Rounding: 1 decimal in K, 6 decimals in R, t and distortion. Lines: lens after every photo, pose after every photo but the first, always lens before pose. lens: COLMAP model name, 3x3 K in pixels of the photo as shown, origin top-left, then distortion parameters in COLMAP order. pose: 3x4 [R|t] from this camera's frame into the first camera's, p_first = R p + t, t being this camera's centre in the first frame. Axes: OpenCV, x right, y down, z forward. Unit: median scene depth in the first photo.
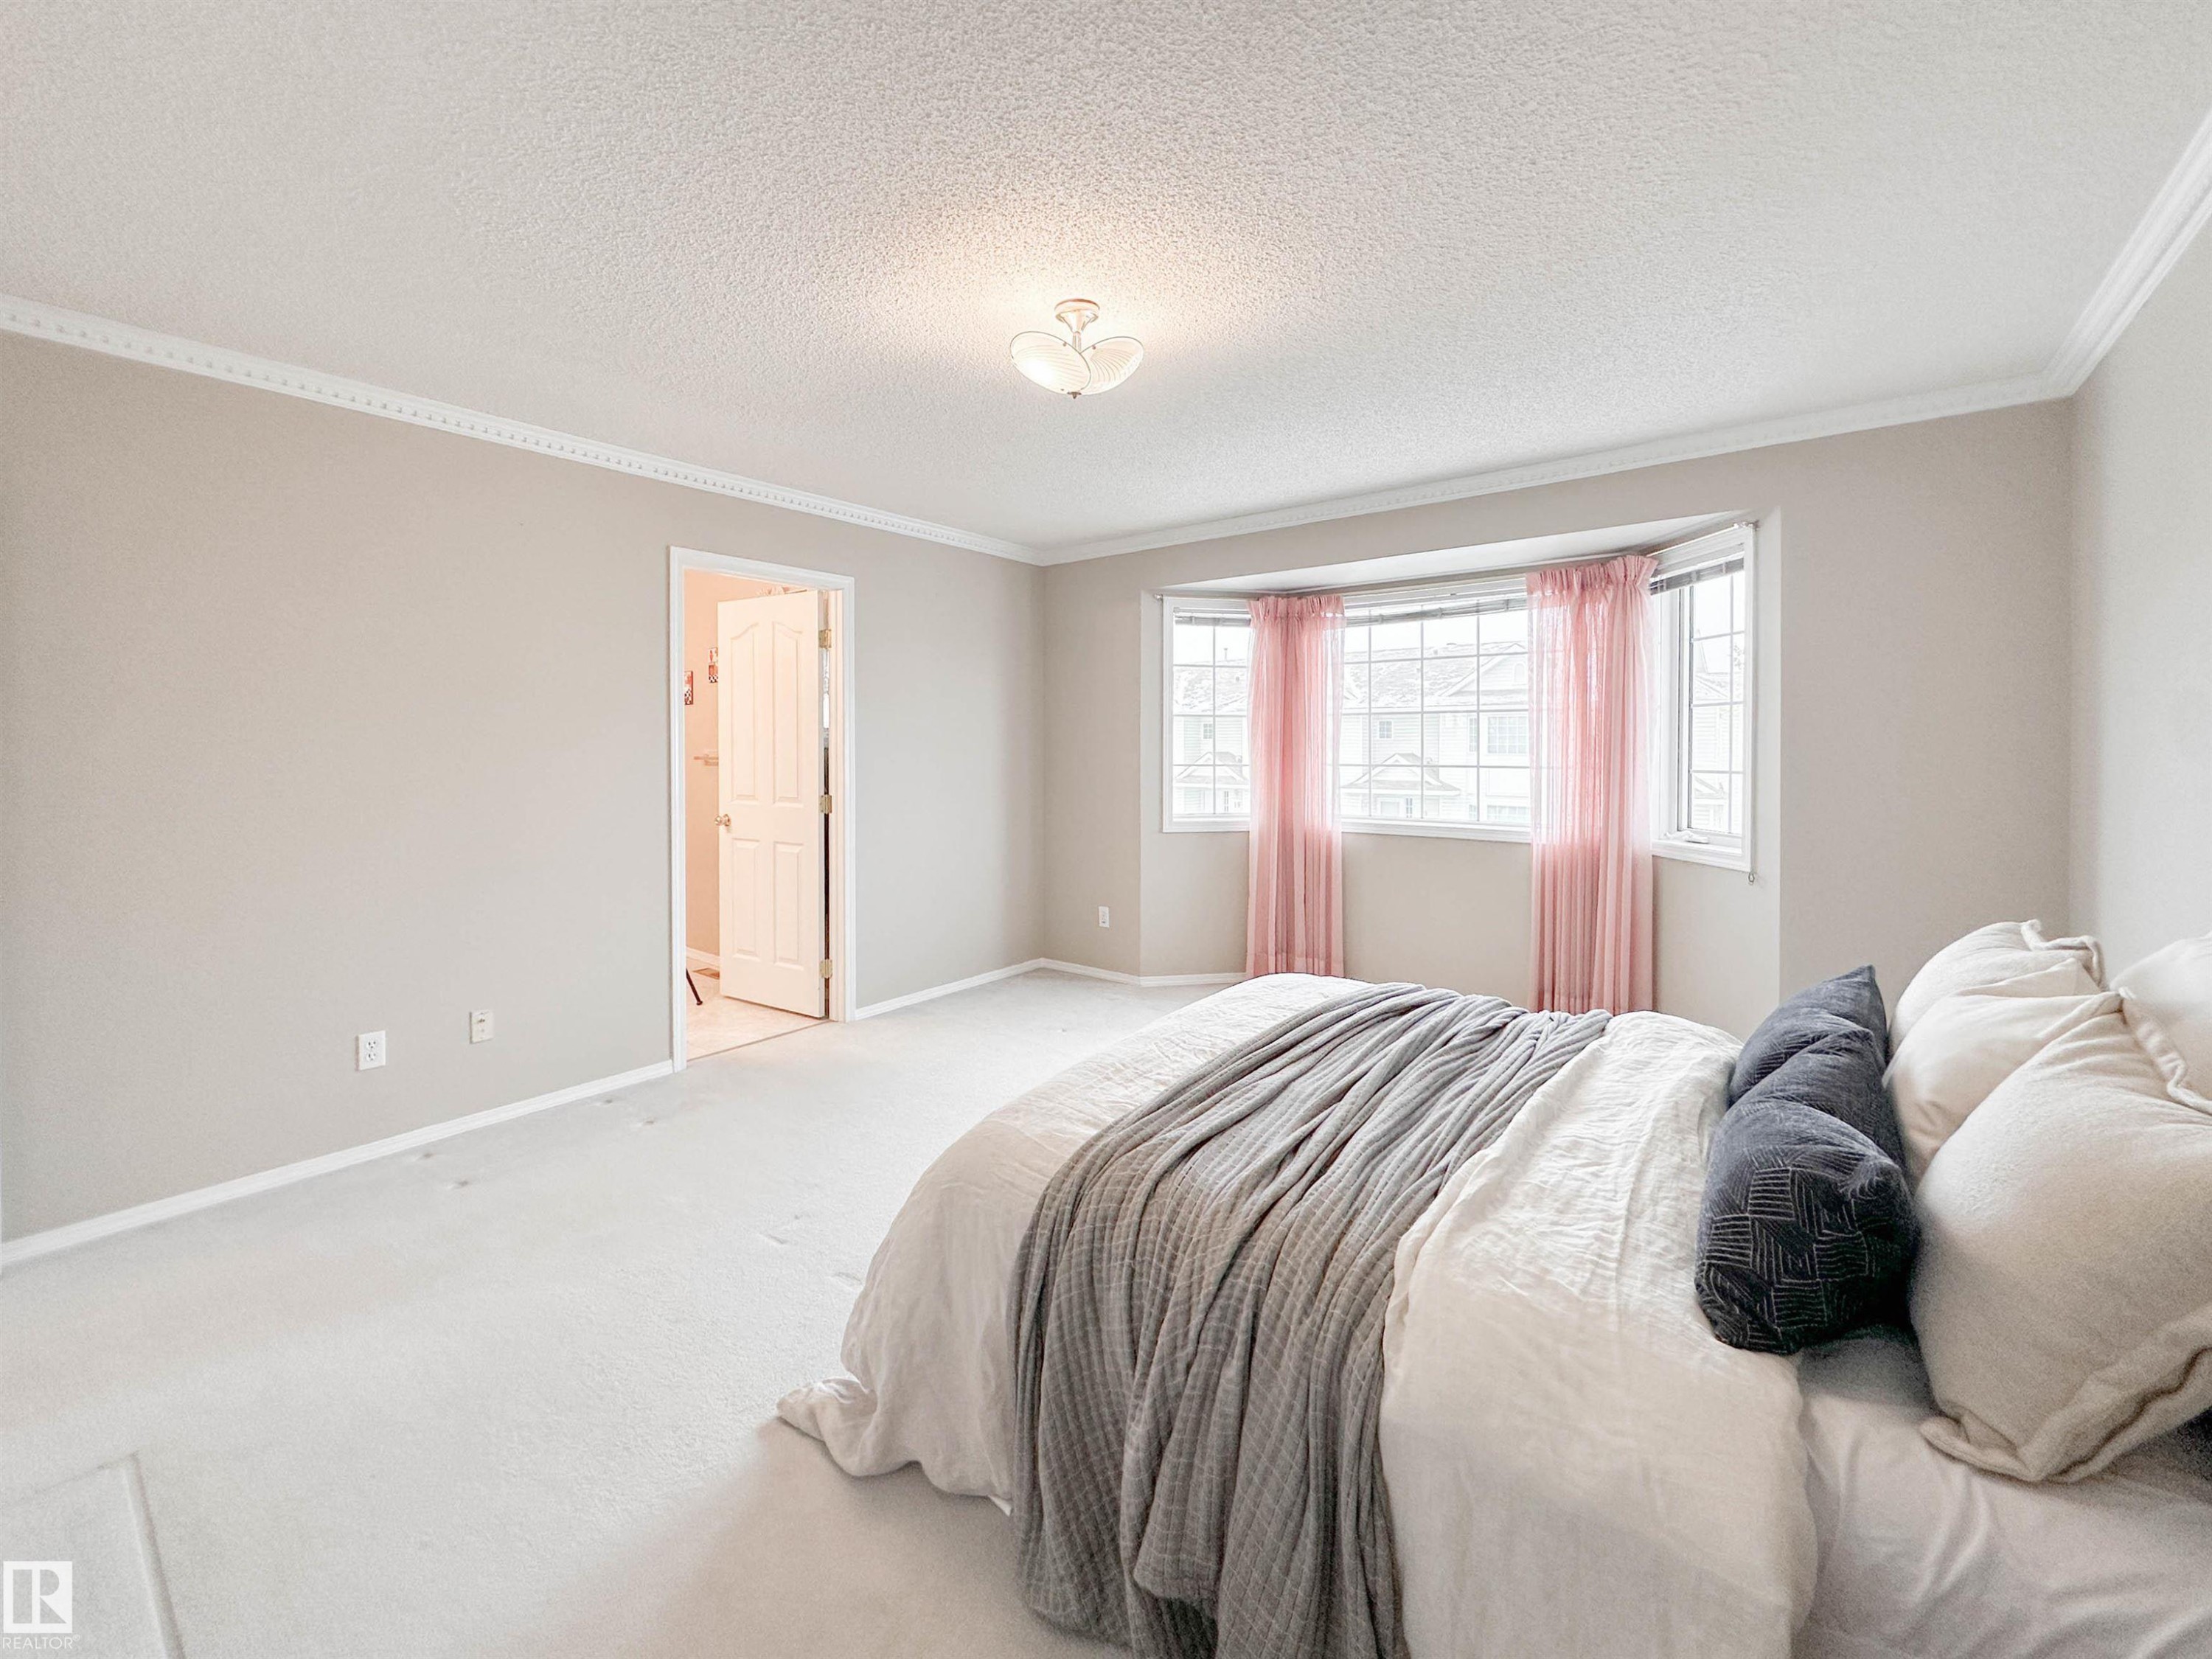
lens RADIAL K [[901.1, 0, 1099.5], [0, 901.1, 763.5], [0, 0, 1]] dist [-0.006981, 0.001430]
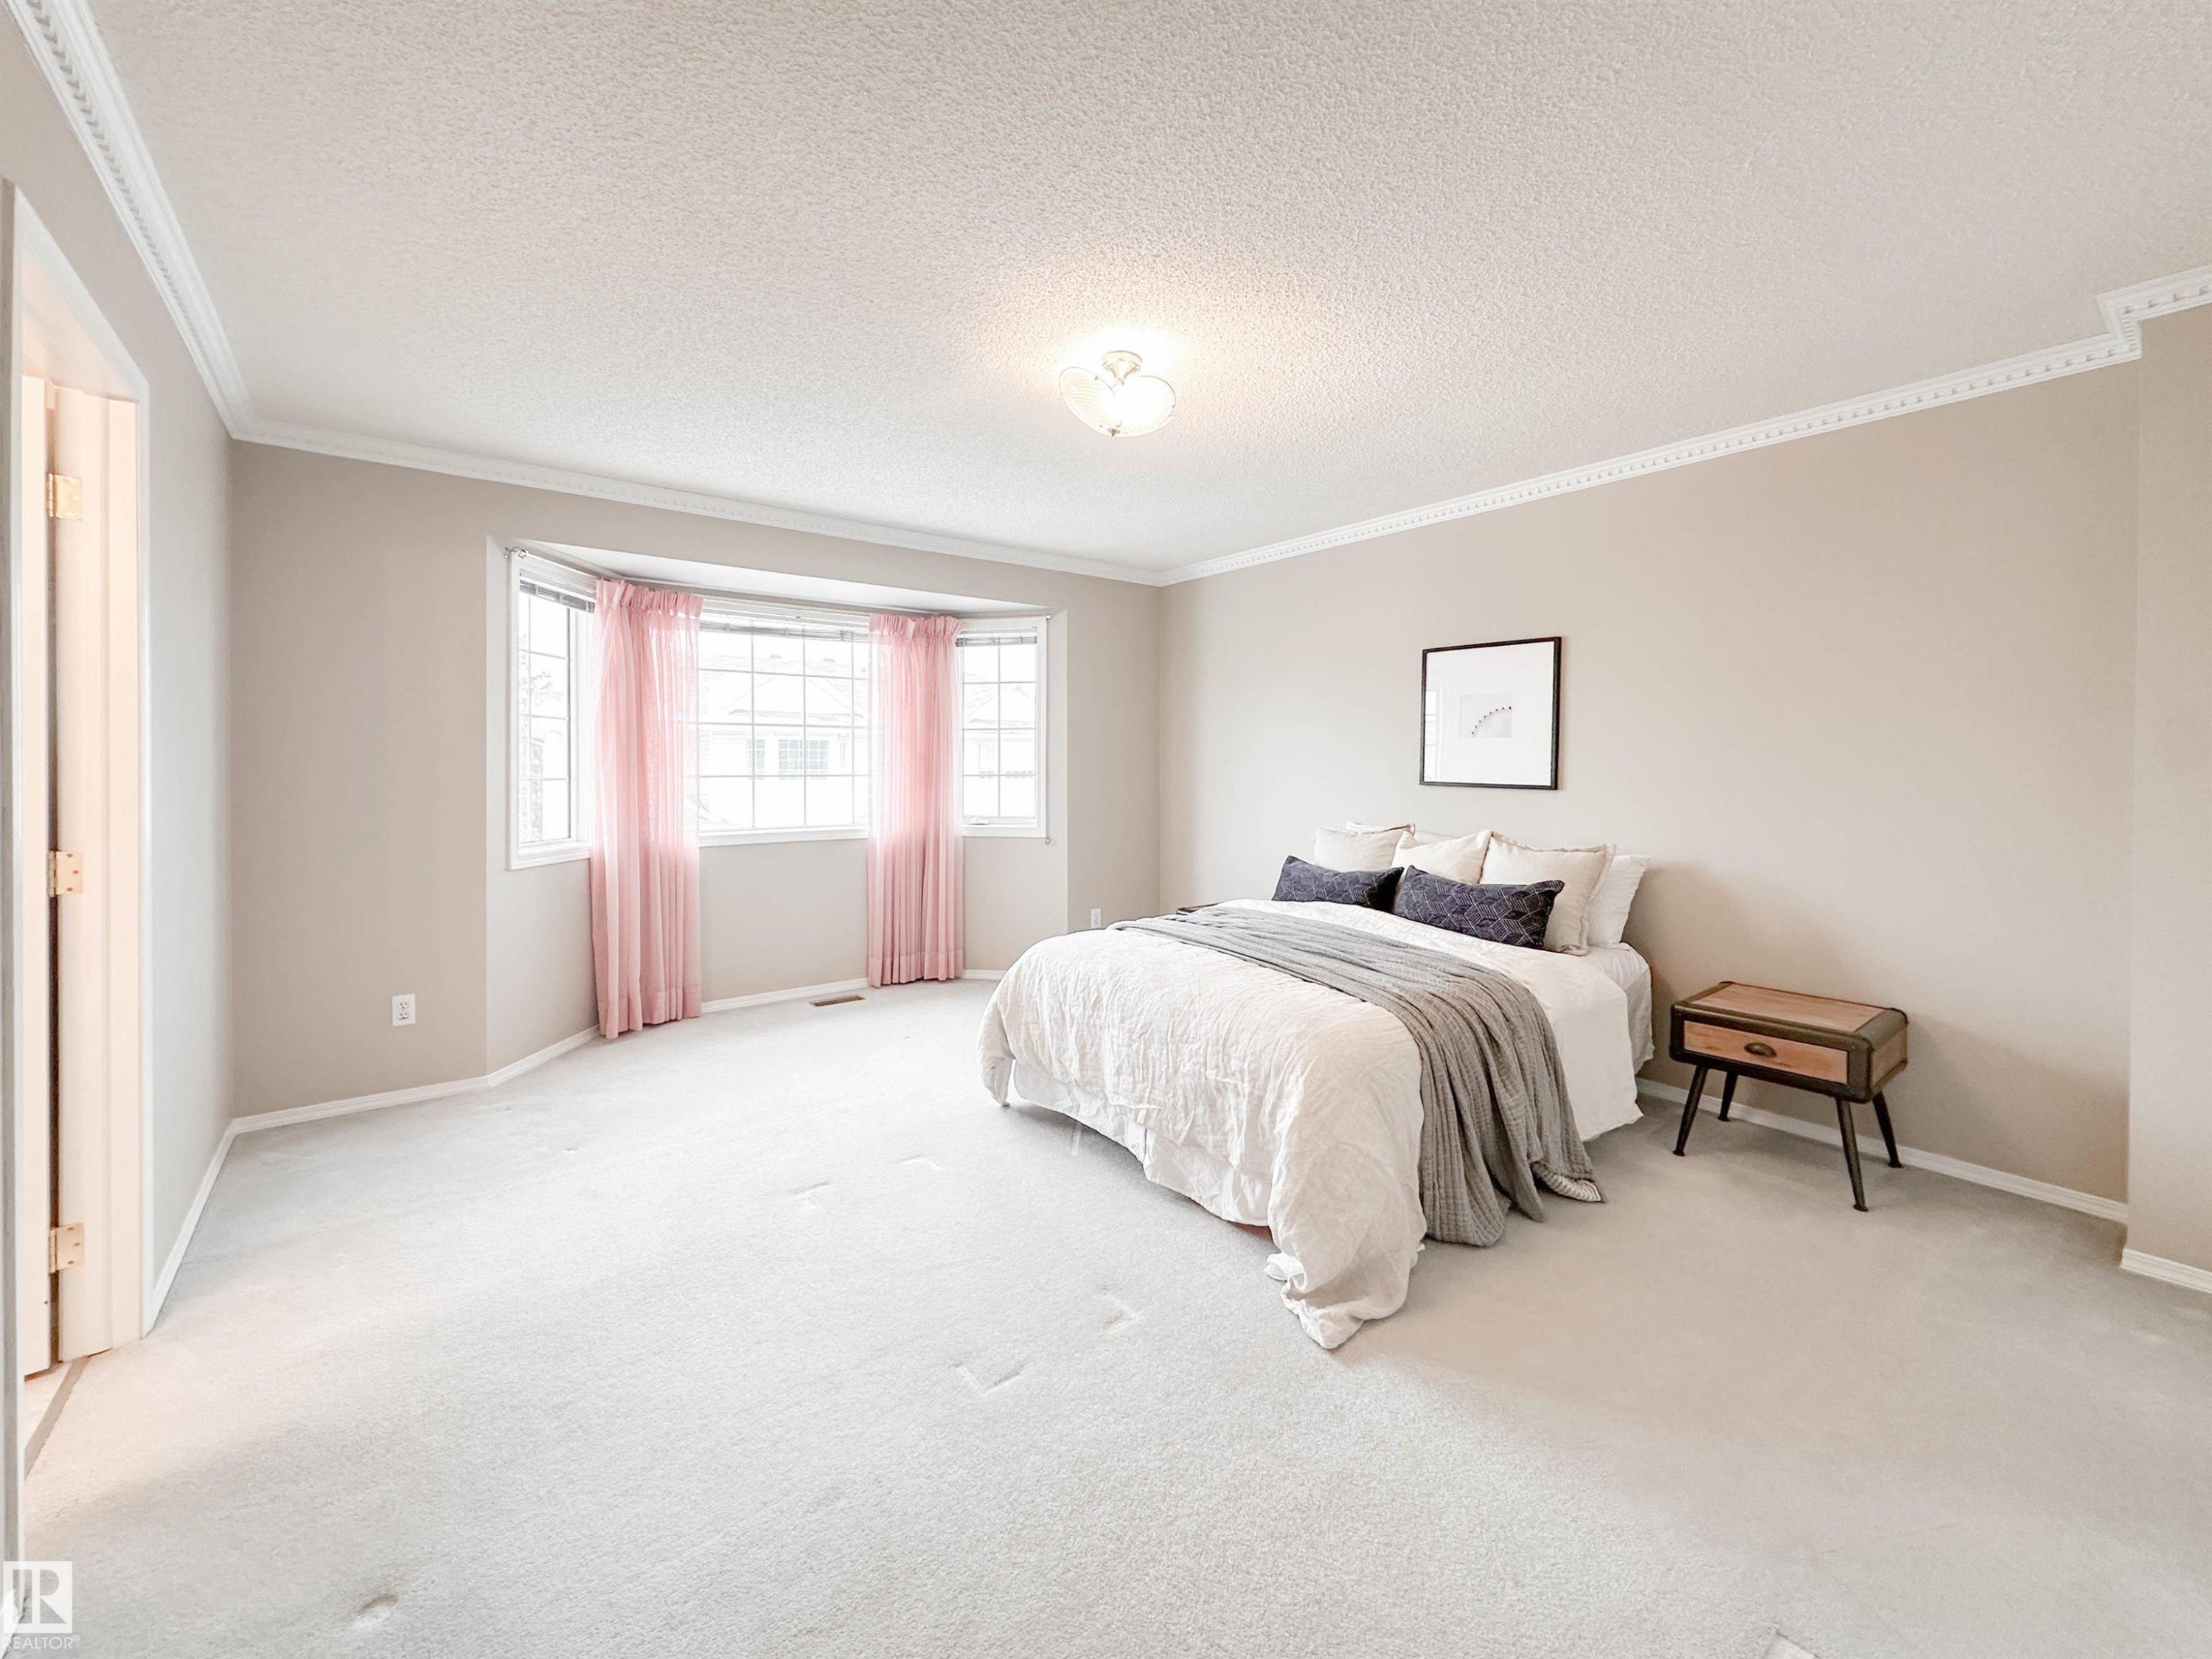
lens RADIAL K [[901.1, 0, 1112.6], [0, 901.1, 769.1], [0, 0, 1]] dist [-0.006981, 0.001430]
pose [[0.238373, -0.002513, 0.971170, -0.589205], [0.018094, 0.999835, -0.001854, 0.004523], [-0.971005, 0.018015, 0.238379, 0.384800]]
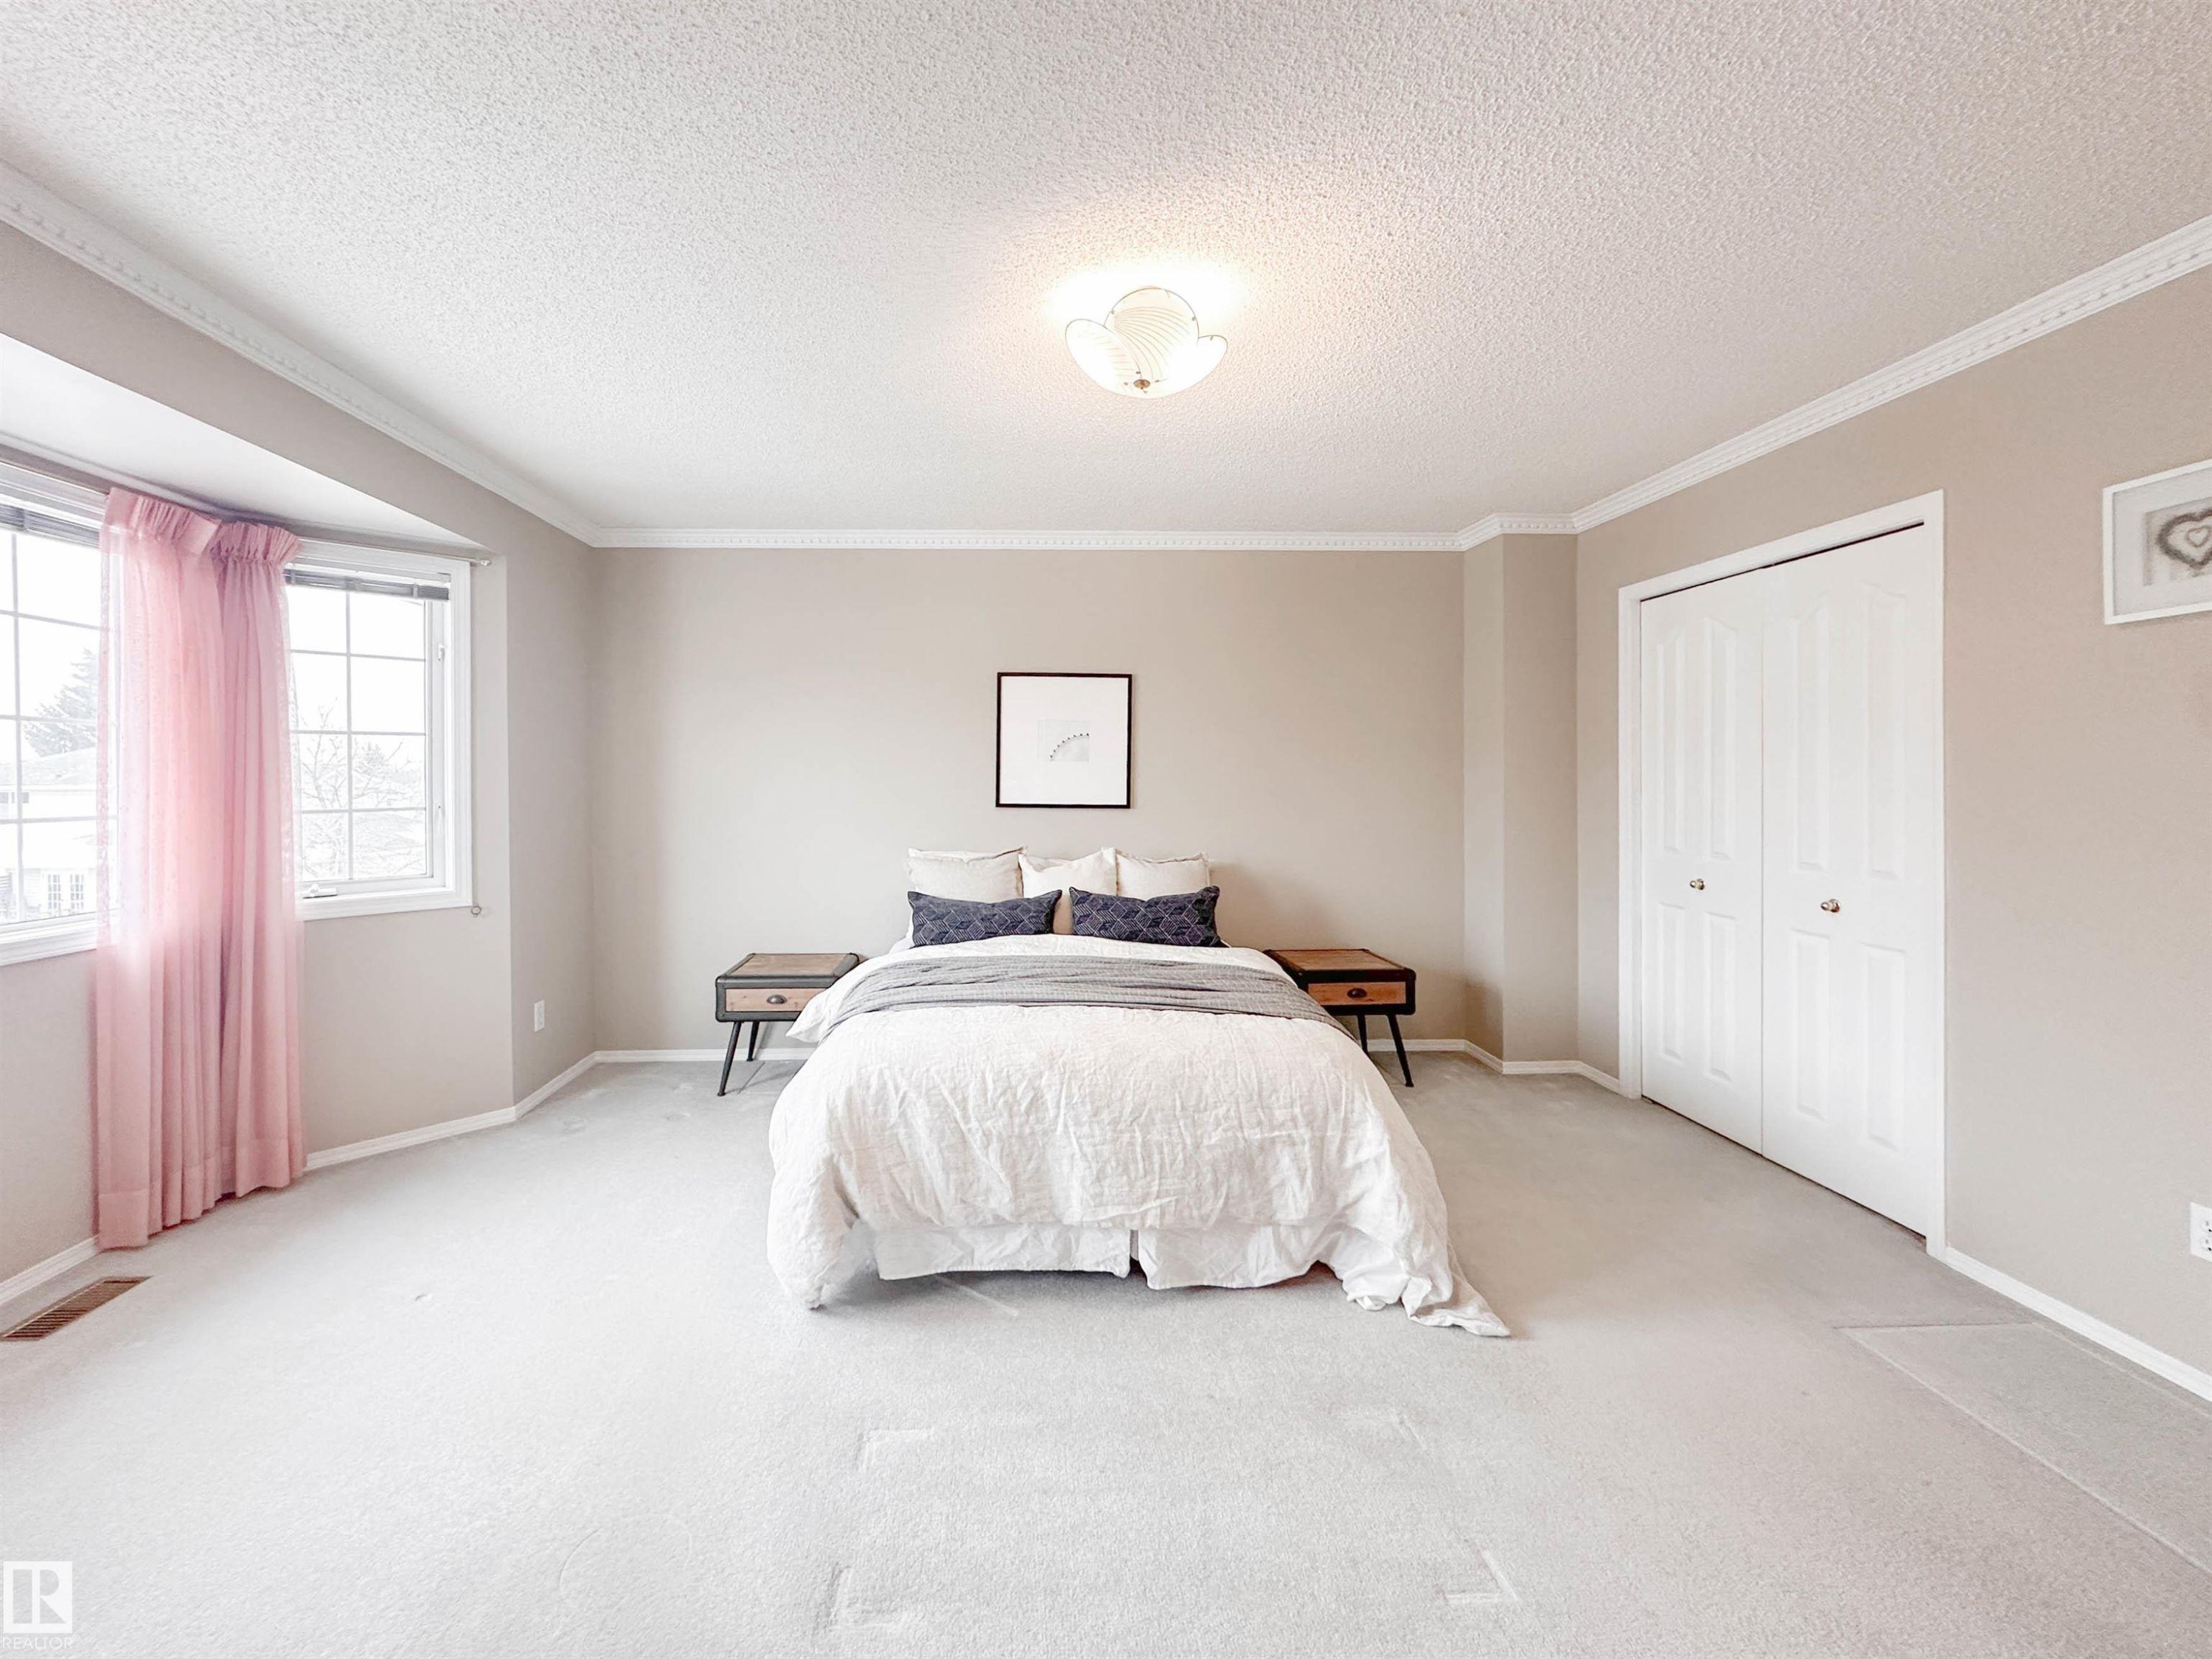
lens RADIAL K [[901.1, 0, 1028.5], [0, 901.1, 786.0], [0, 0, 1]] dist [-0.006981, 0.001430]
pose [[-0.640263, -0.000742, 0.768156, -0.340991], [0.022069, 0.999569, 0.019360, -0.014891], [-0.767839, 0.029348, -0.639971, 0.878152]]
